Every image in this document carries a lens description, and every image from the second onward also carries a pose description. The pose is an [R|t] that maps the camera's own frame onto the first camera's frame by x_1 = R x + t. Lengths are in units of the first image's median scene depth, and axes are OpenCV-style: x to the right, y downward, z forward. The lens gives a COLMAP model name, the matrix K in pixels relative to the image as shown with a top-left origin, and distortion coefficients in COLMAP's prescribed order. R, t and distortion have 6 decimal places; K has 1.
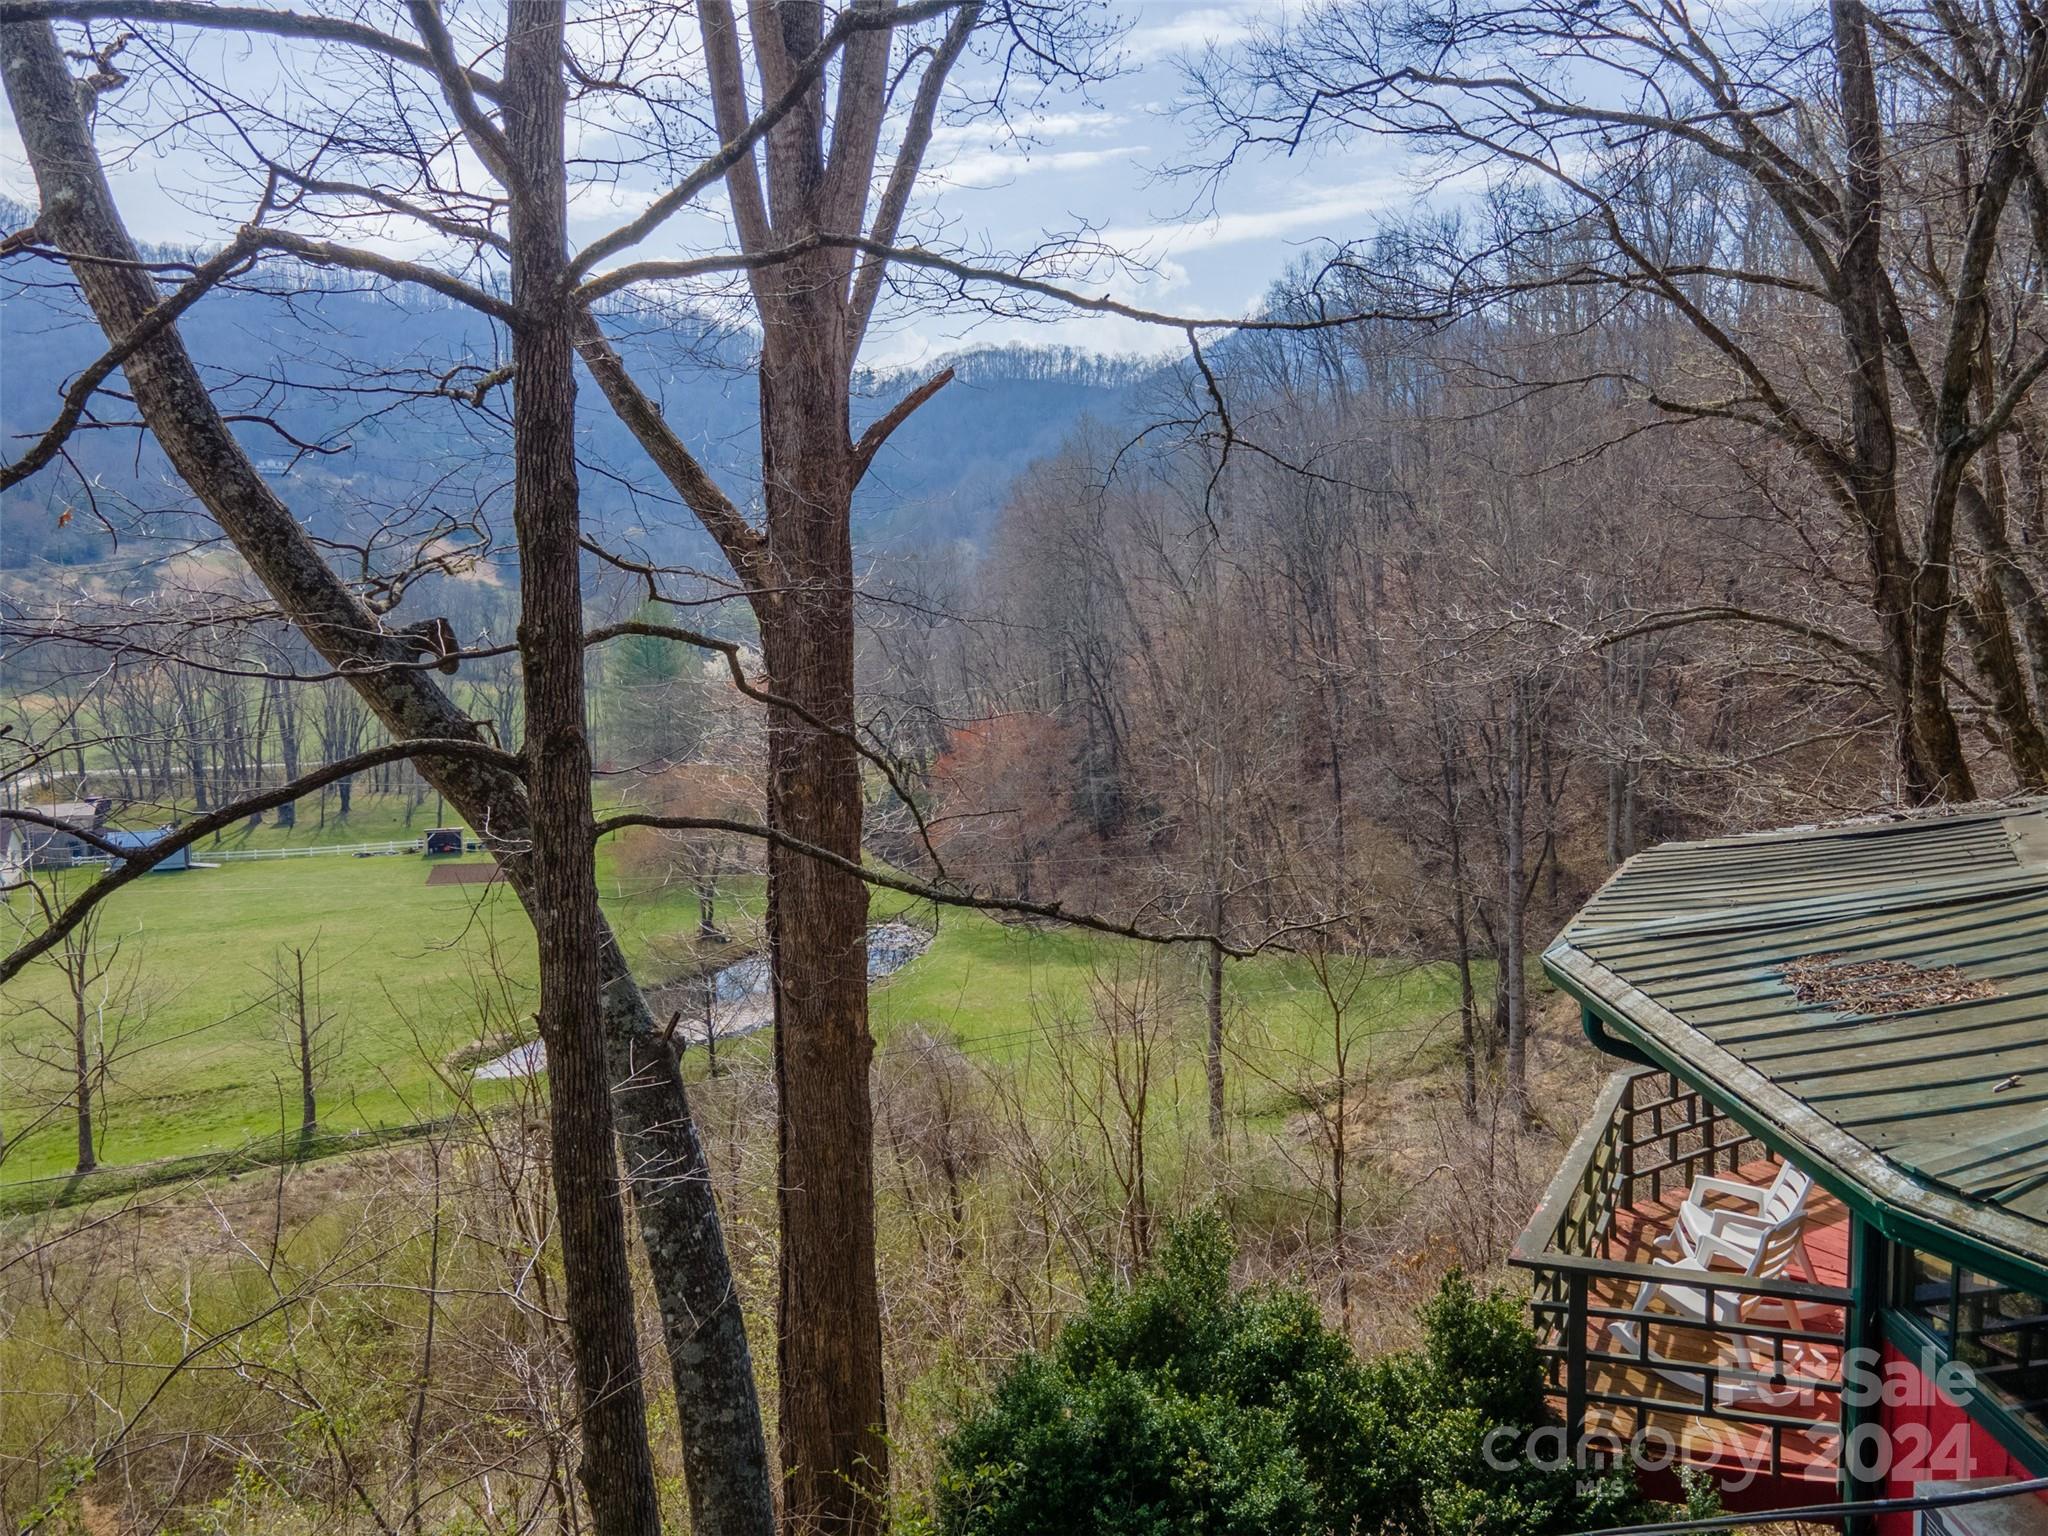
lens RADIAL K [[1493.0, 0, 1020.3], [0, 1493.0, 762.7], [0, 0, 1]] dist [0.030875, 0.036786]
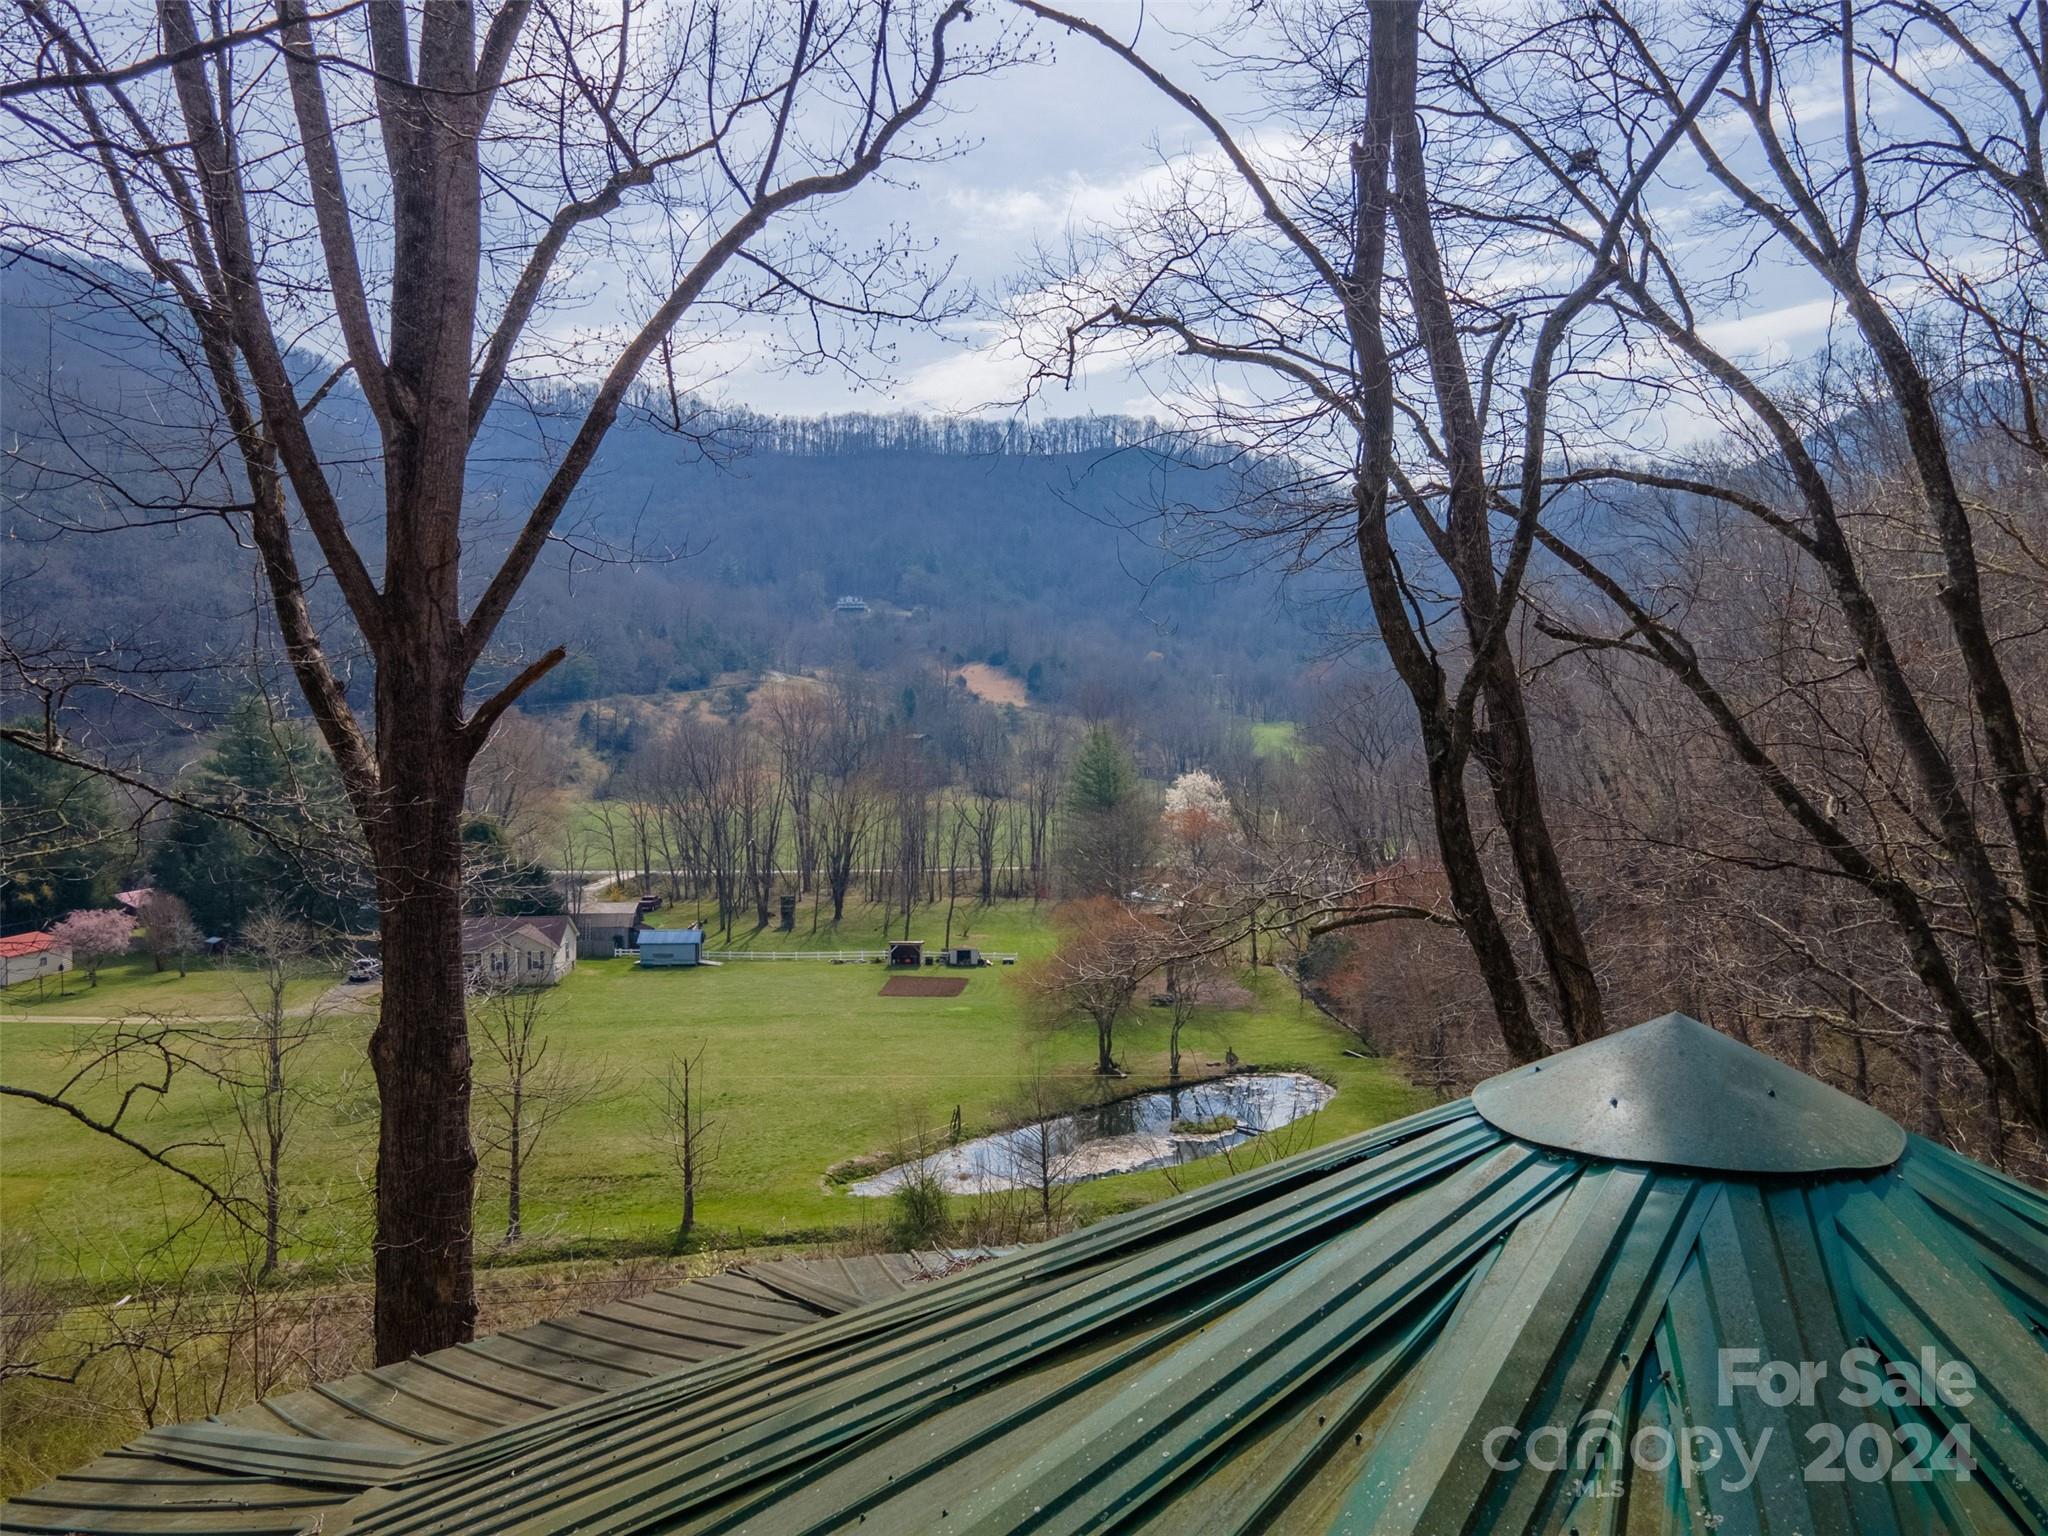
lens RADIAL K [[1494.3, 0, 1020.4], [0, 1494.3, 765.9], [0, 0, 1]] dist [0.035295, 0.006535]
pose [[0.938773, 0.017172, -0.344108, 0.125602], [-0.043220, 0.996737, -0.068171, -0.026272], [0.341815, 0.078869, 0.936452, 0.031870]]
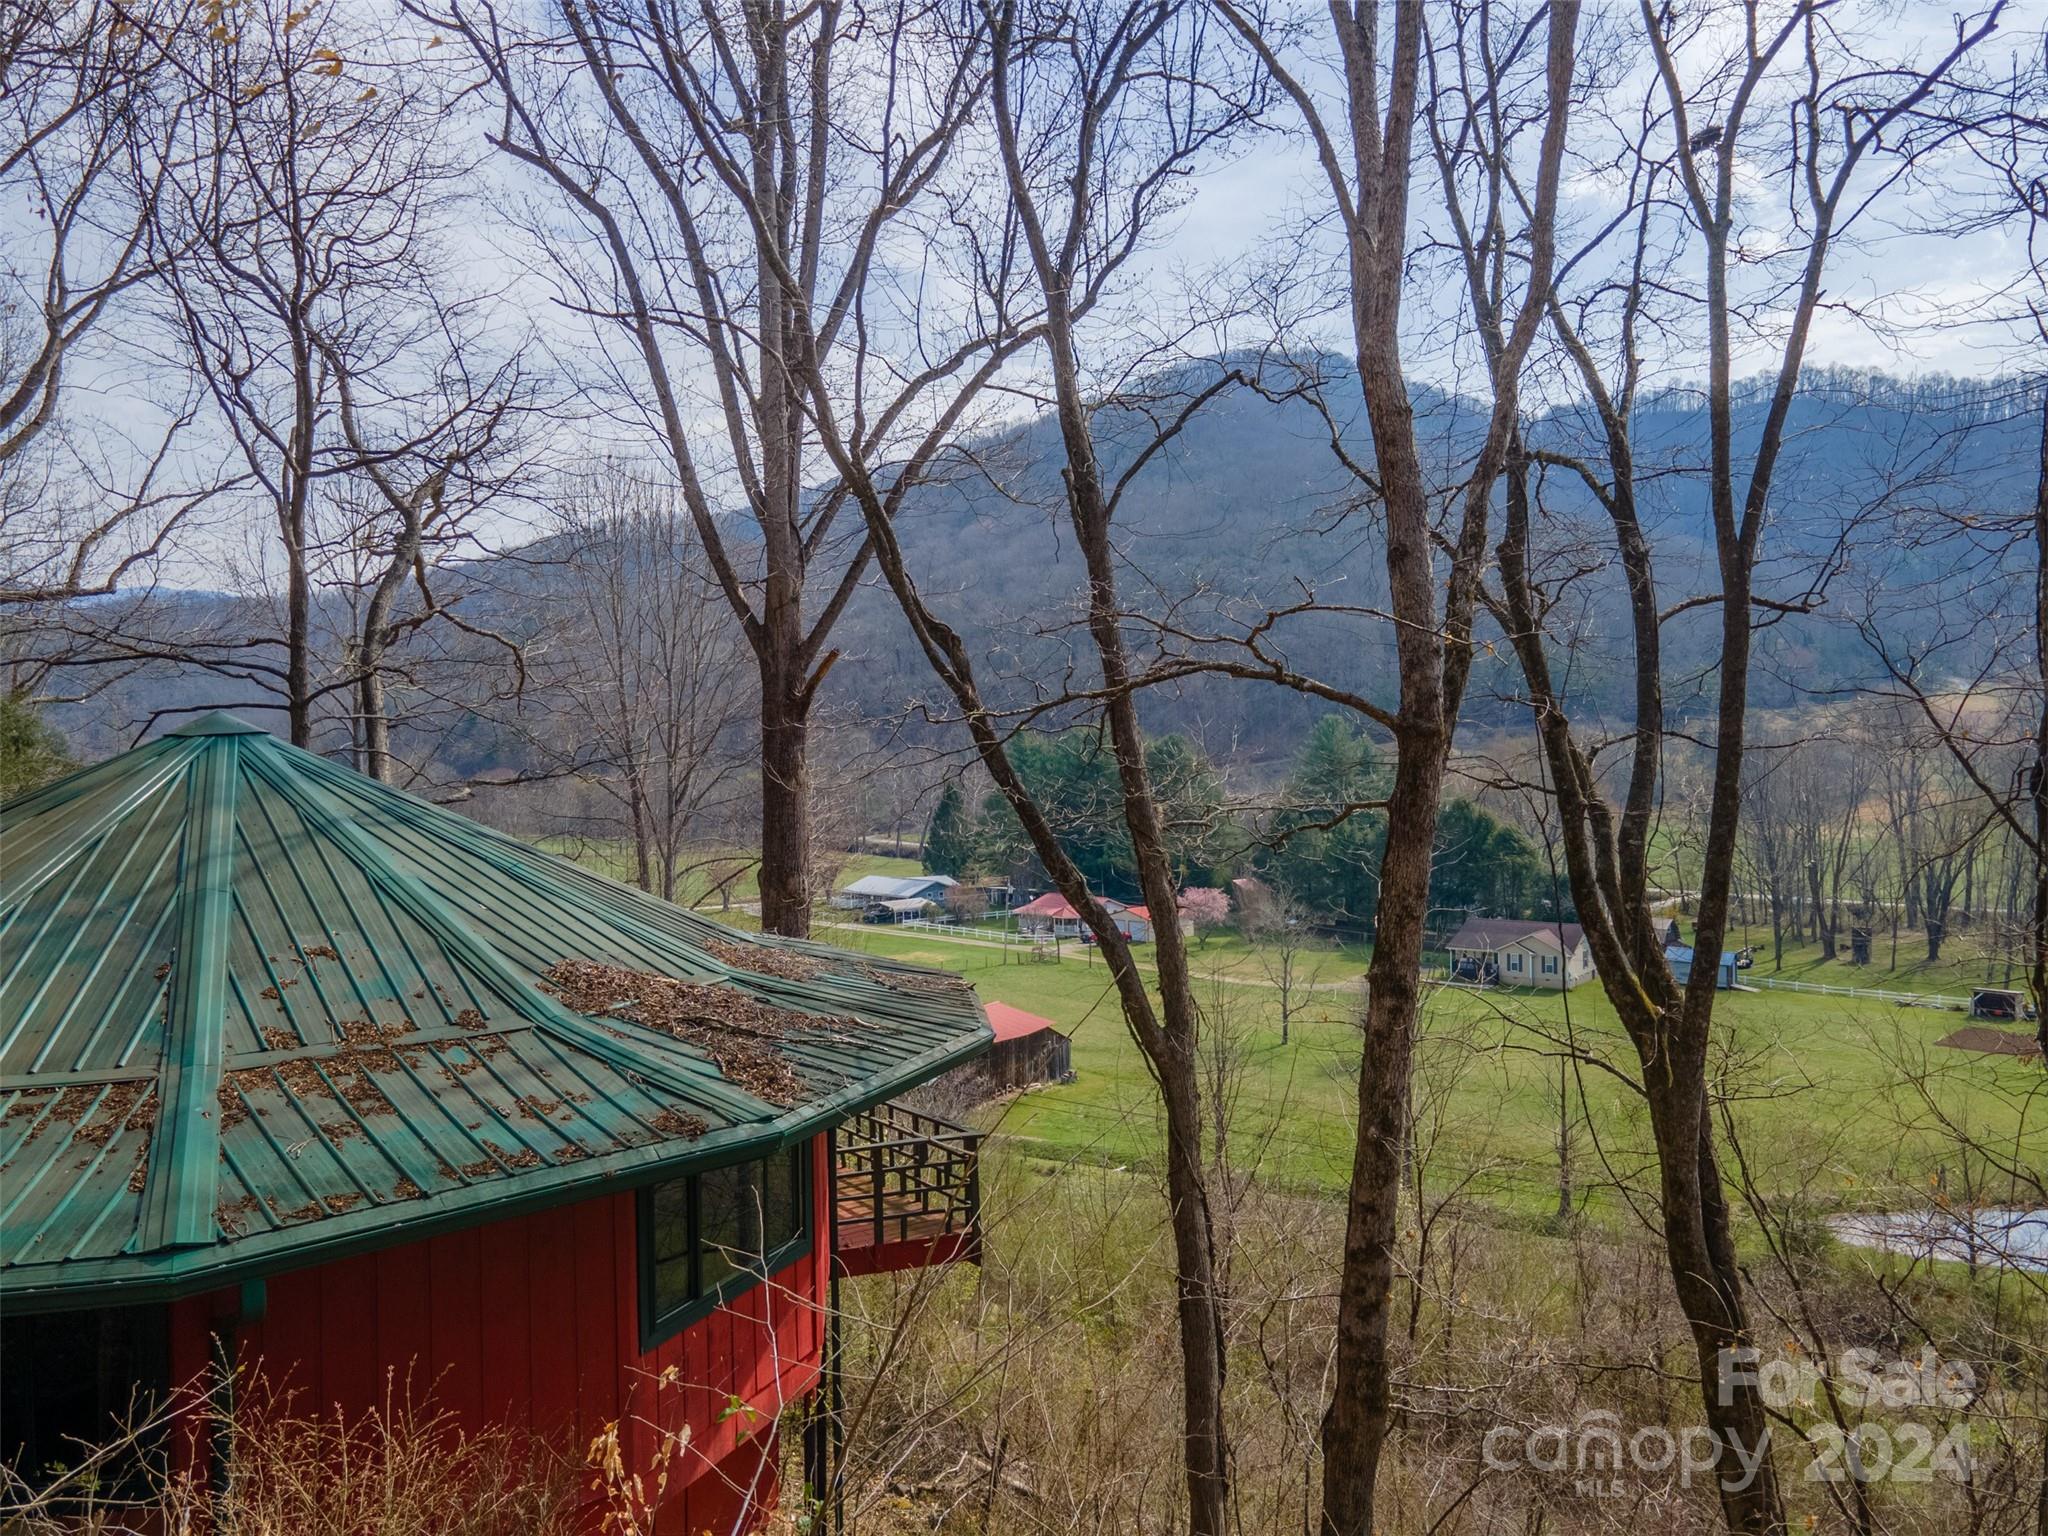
lens RADIAL K [[1488.4, 0, 1013.2], [0, 1488.4, 767.7], [0, 0, 1]] dist [0.051431, 0.005186]
pose [[0.457505, 0.016448, -0.889055, 0.338973], [-0.091360, 0.995407, -0.028598, -0.019677], [0.884501, 0.094308, 0.456907, 0.086491]]
